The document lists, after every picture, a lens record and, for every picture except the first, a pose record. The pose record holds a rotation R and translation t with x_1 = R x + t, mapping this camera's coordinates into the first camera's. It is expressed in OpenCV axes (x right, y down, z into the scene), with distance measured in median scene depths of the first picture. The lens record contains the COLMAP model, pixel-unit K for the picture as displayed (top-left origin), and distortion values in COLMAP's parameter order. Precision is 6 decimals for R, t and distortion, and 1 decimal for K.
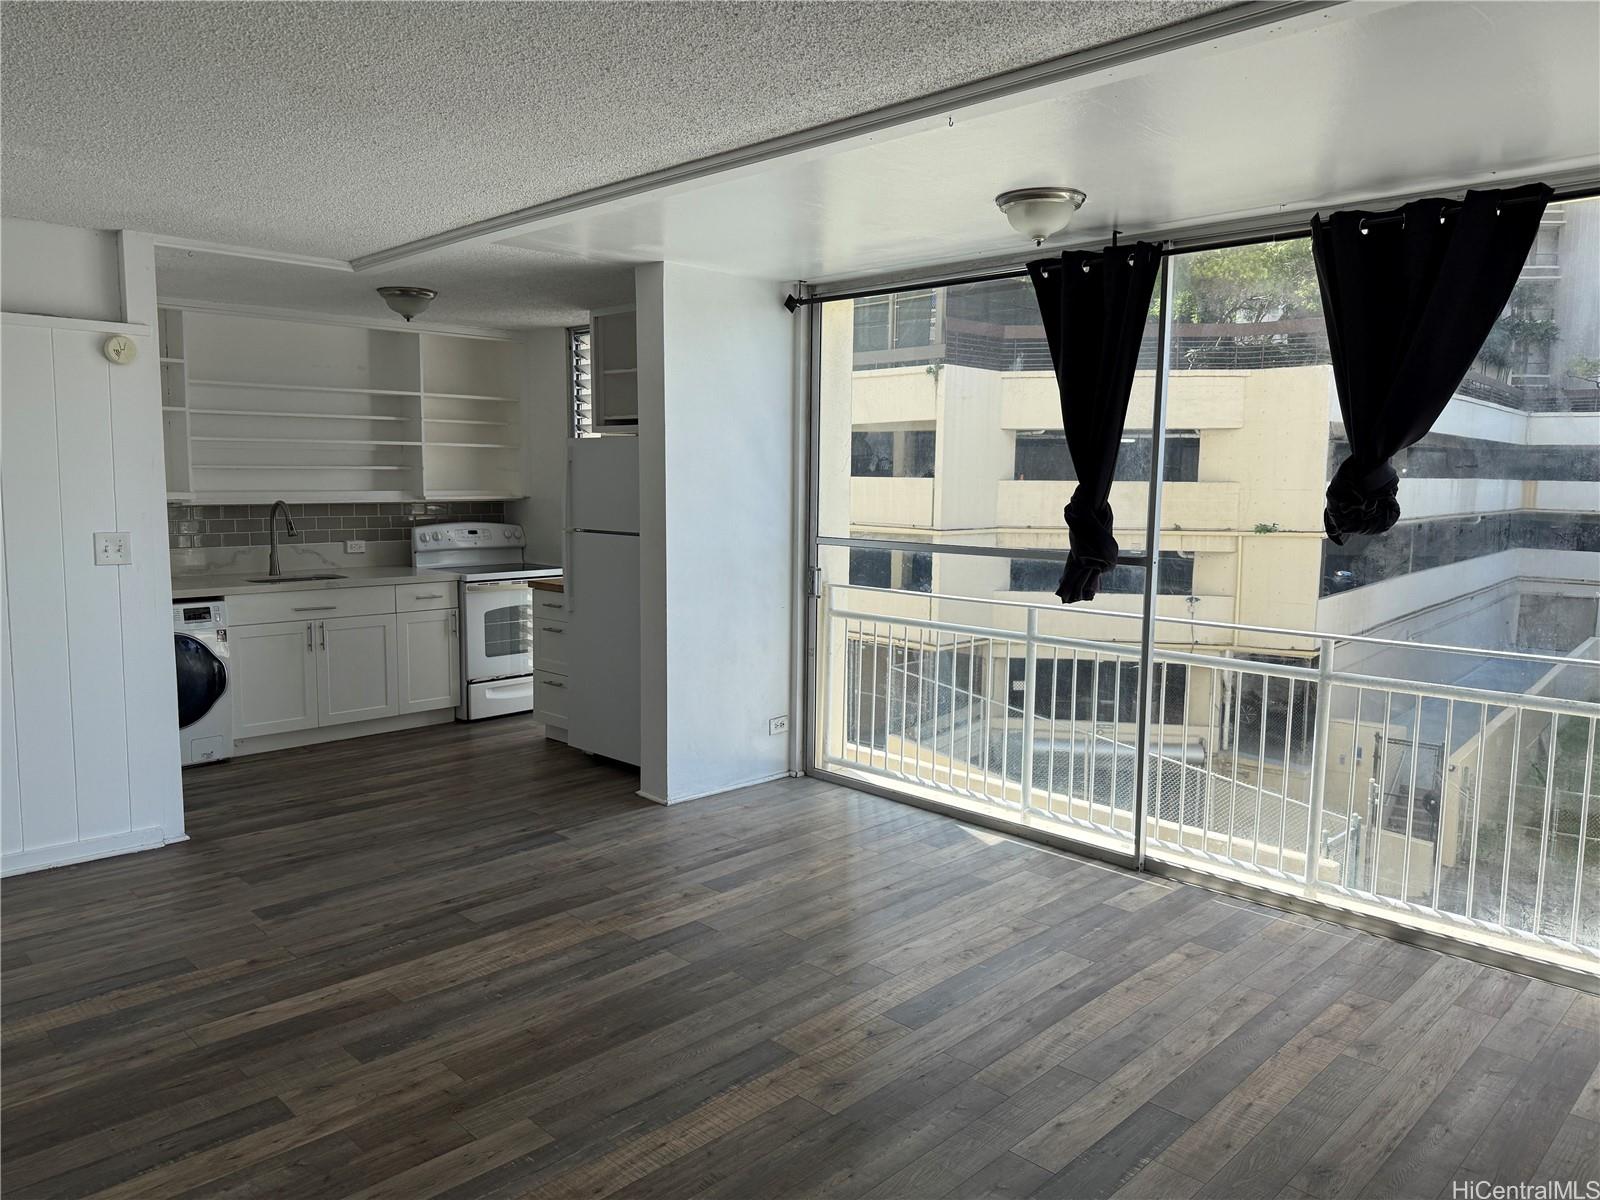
lens RADIAL K [[1120.8, 0, 797.6], [0, 1120.8, 601.8], [0, 0, 1]] dist [0.120669, -0.217933]
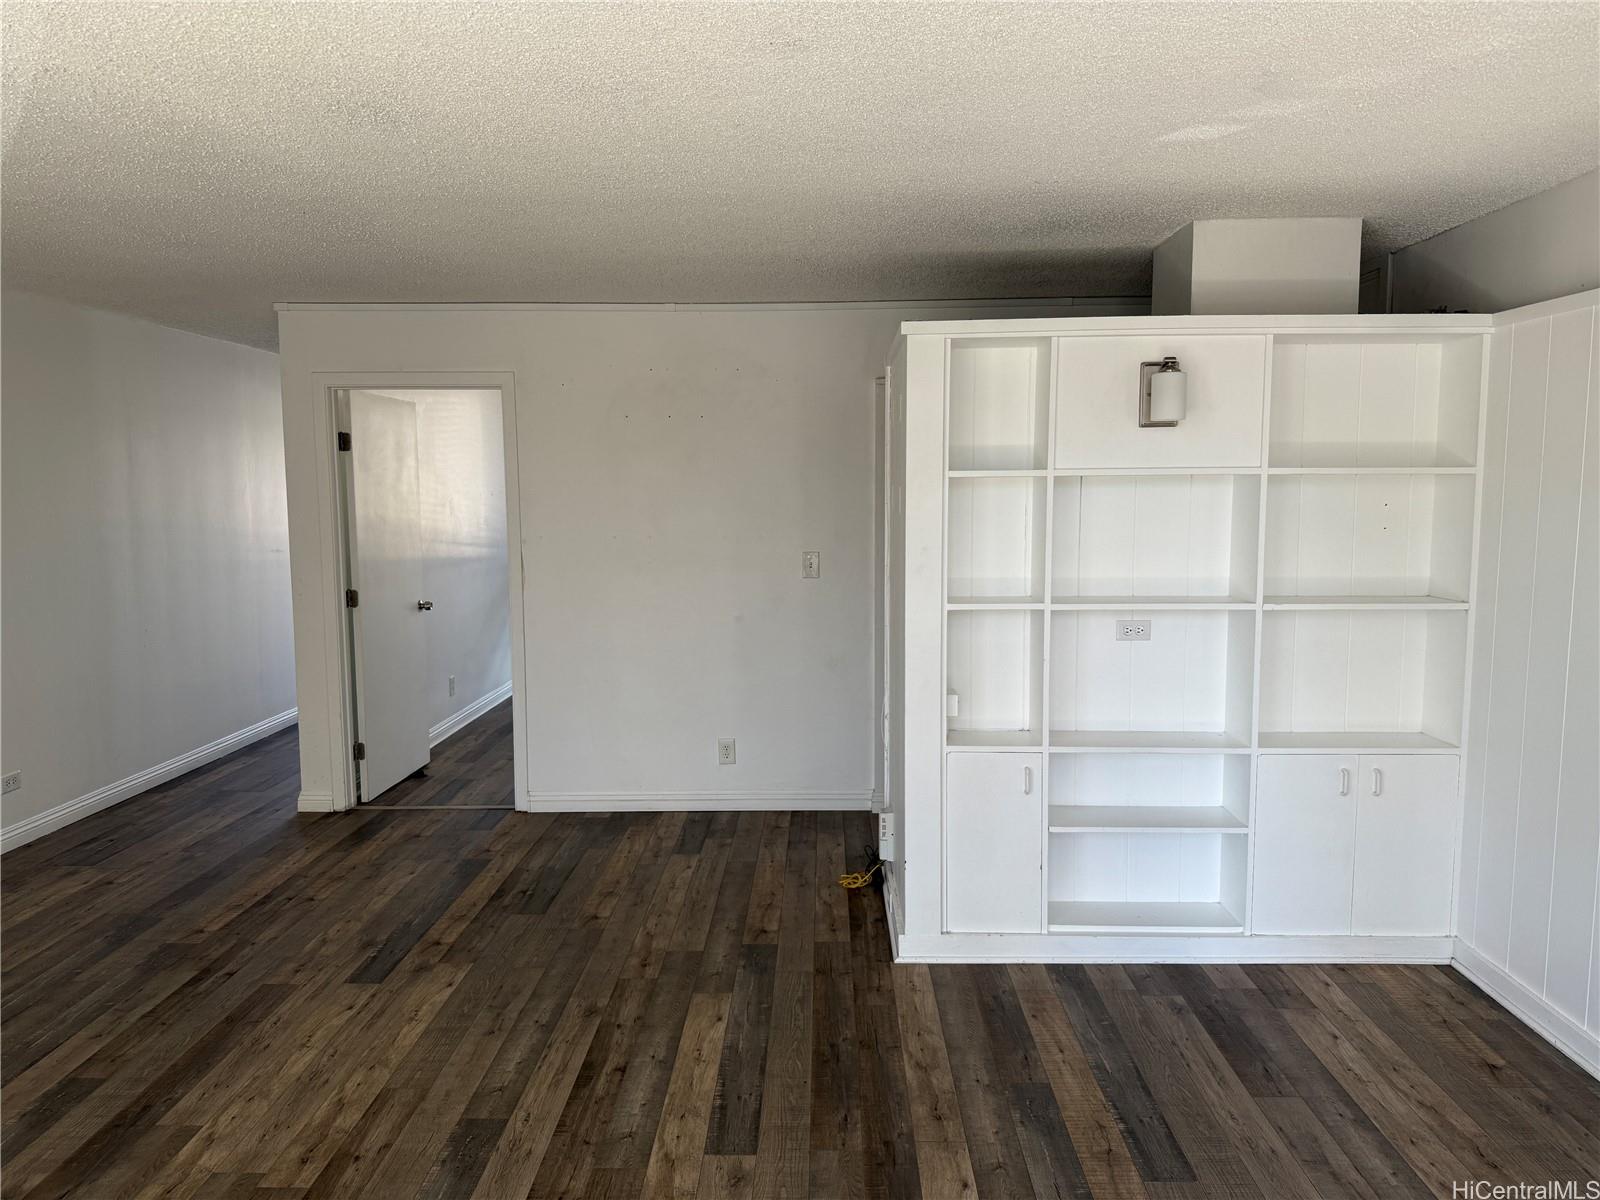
lens RADIAL K [[1138.3, 0, 800.0], [0, 1138.3, 600.0], [0, 0, 1]] dist [0.030426, -0.051870]
pose [[-0.723626, 0.064076, -0.687212, 0.079900], [-0.079783, 0.981241, 0.175502, -0.106442], [0.685566, 0.181826, -0.704939, 0.865039]]
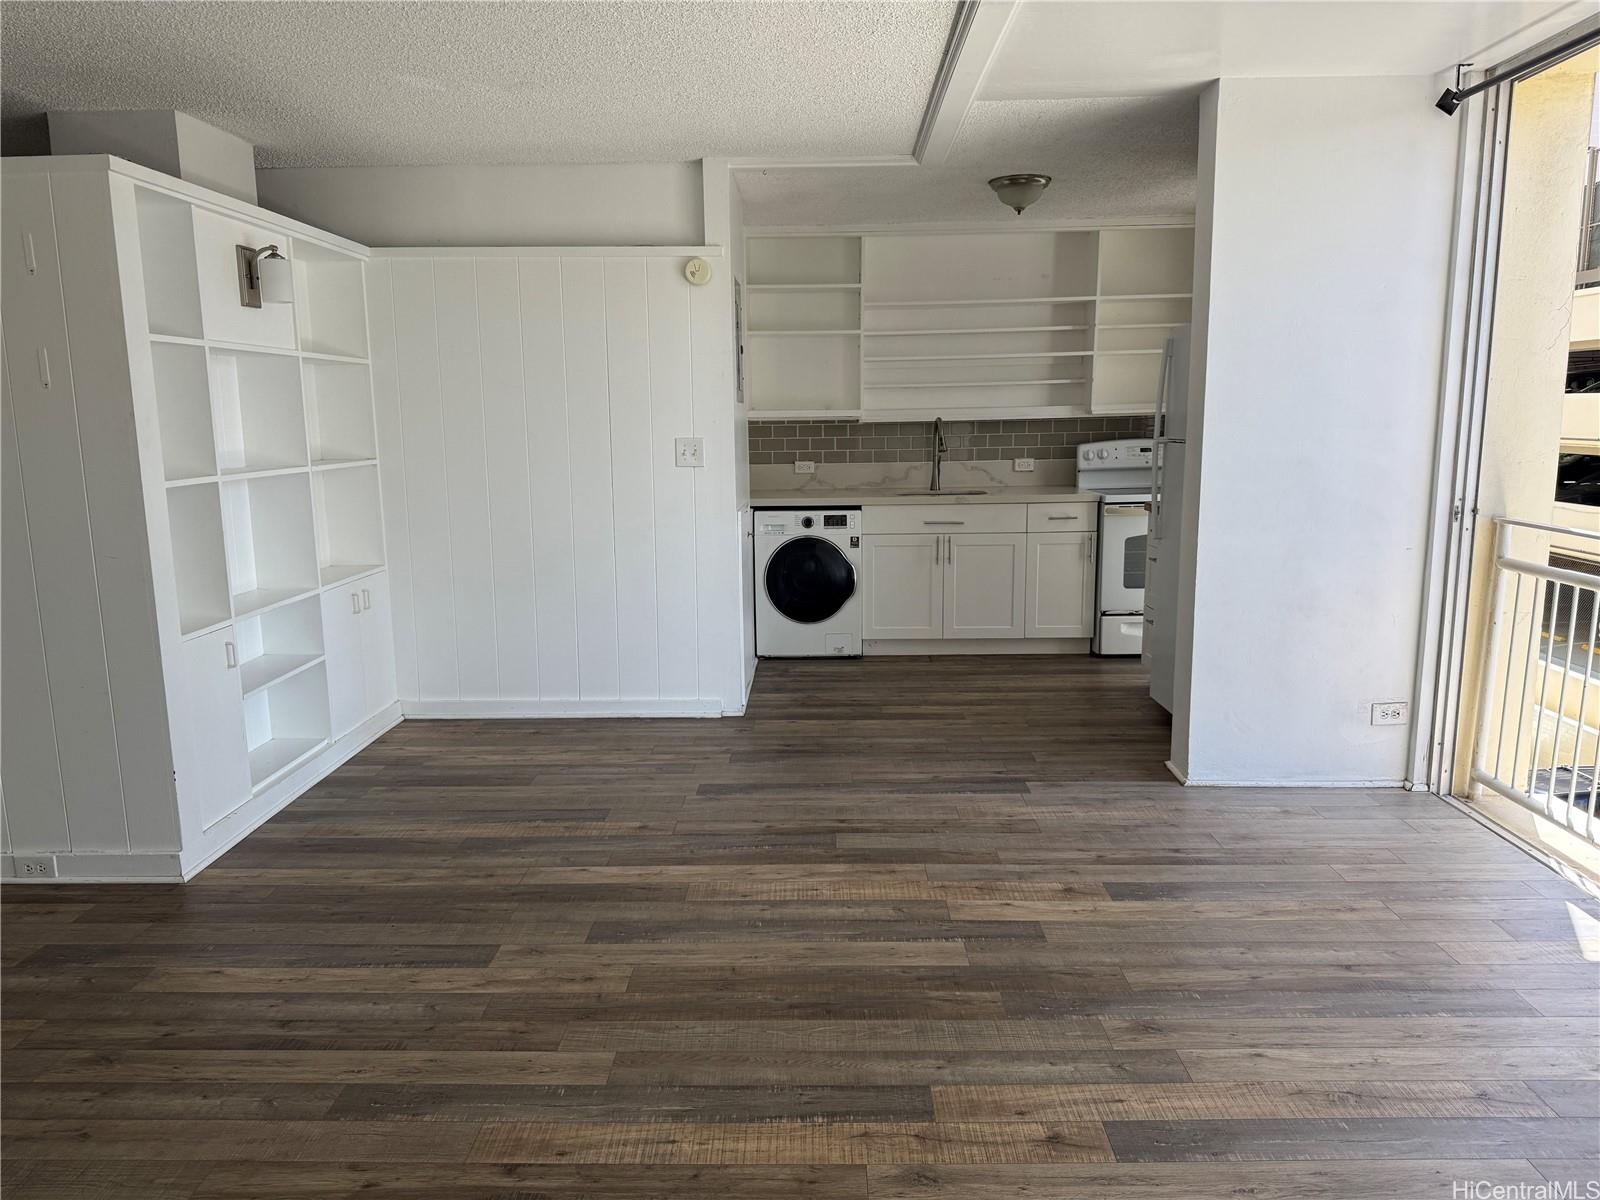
lens RADIAL K [[1119.3, 0, 803.5], [0, 1119.3, 607.7], [0, 0, 1]] dist [0.170319, -0.321161]
pose [[0.693981, 0.104987, -0.712298, 0.253647], [-0.062517, 0.994362, 0.085651, 0.003853], [0.717274, -0.014910, 0.696632, 0.243857]]
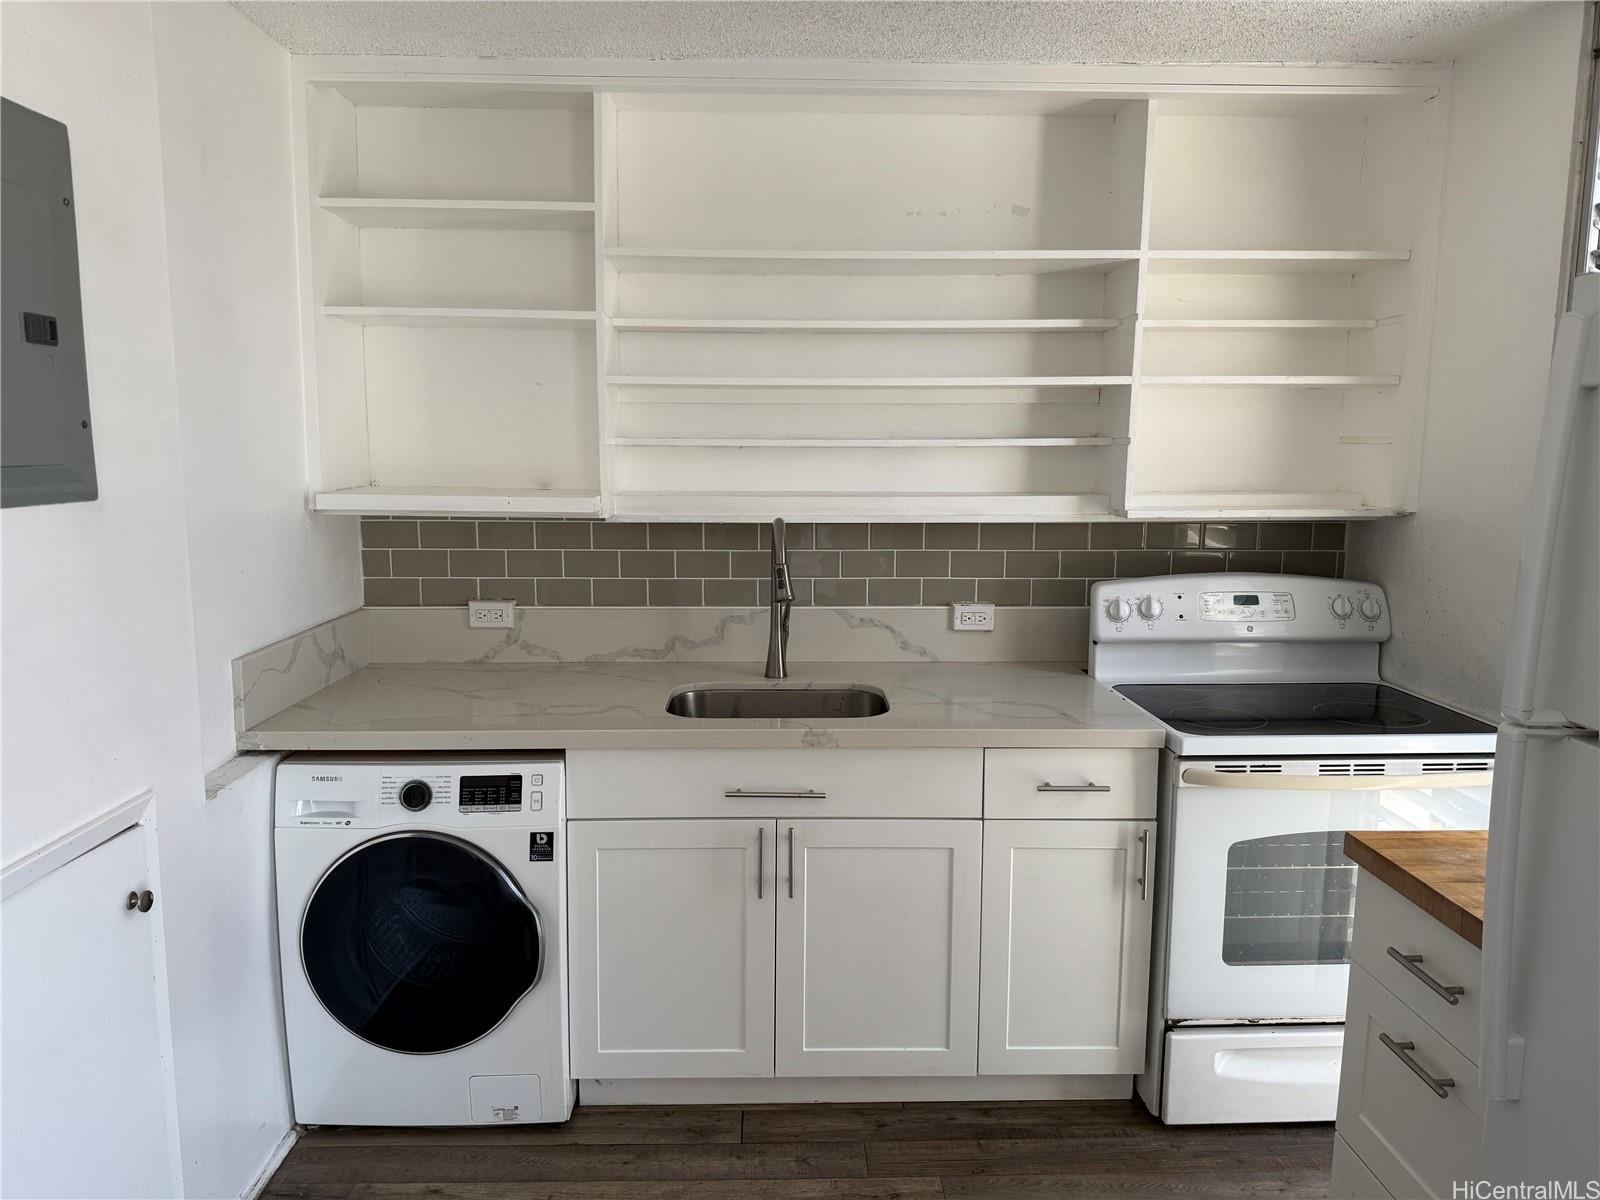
lens RADIAL K [[1120.8, 0, 797.6], [0, 1120.8, 601.8], [0, 0, 1]] dist [0.120669, -0.217933]
pose [[0.723698, 0.089977, -0.684227, -0.180162], [-0.076692, 0.995809, 0.049834, -0.096734], [0.685843, 0.016409, 0.727565, 0.845294]]
